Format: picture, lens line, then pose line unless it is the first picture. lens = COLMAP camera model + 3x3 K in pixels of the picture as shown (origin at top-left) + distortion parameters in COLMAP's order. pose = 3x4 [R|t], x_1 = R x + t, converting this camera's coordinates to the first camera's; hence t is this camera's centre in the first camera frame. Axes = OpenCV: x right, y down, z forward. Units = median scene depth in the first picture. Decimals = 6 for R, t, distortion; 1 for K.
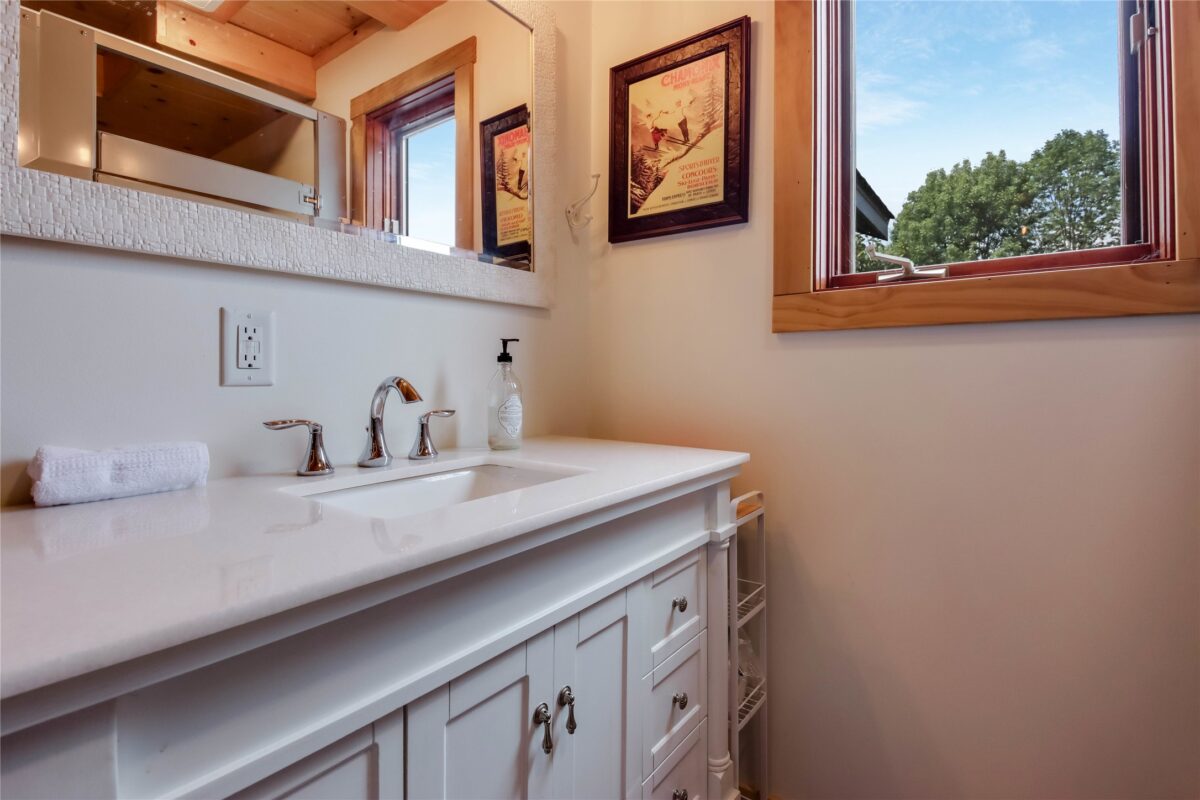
lens RADIAL K [[572.5, 0, 598.3], [0, 572.5, 385.5], [0, 0, 1]] dist [0.000154, -0.000099]
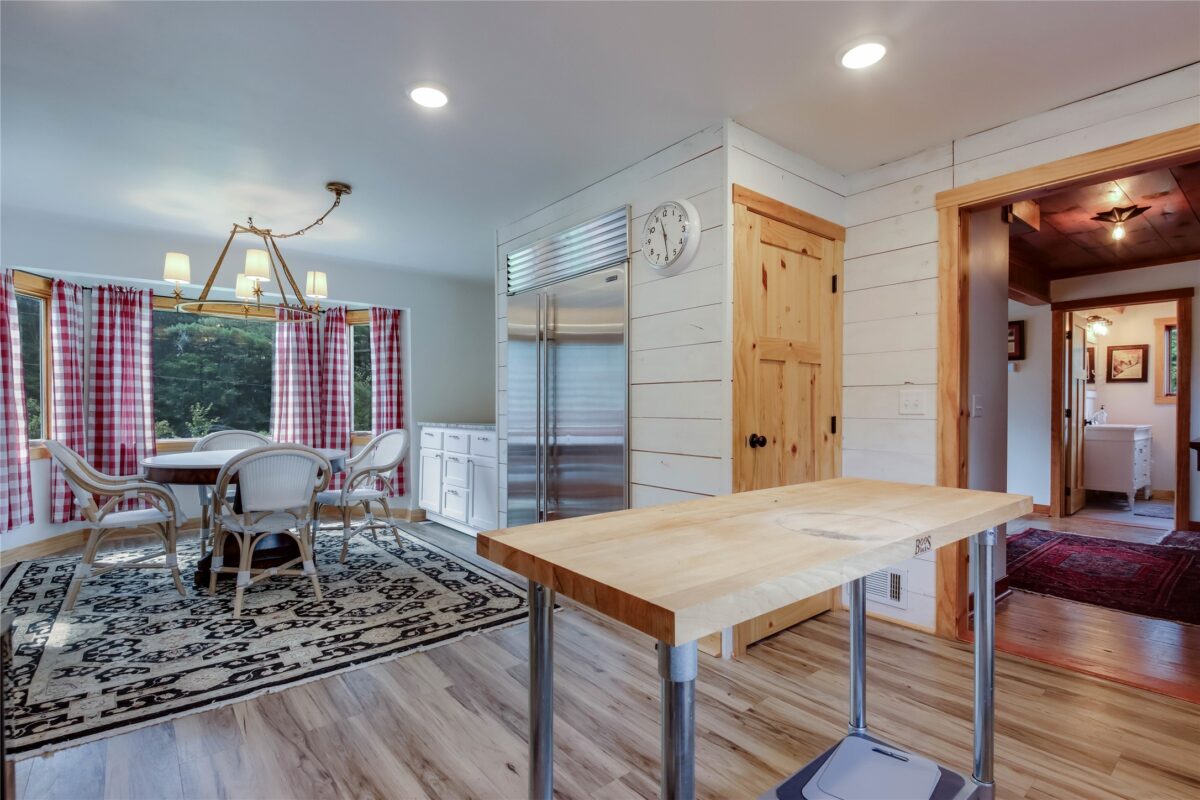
lens RADIAL K [[572.3, 0, 602.0], [0, 572.3, 410.1], [0, 0, 1]] dist [-0.000805, -0.000423]
pose [[0.970011, 0.005744, -0.242992, -3.086762], [-0.004111, 0.999965, 0.007226, -0.046512], [0.243025, -0.006011, 0.970001, -4.935694]]
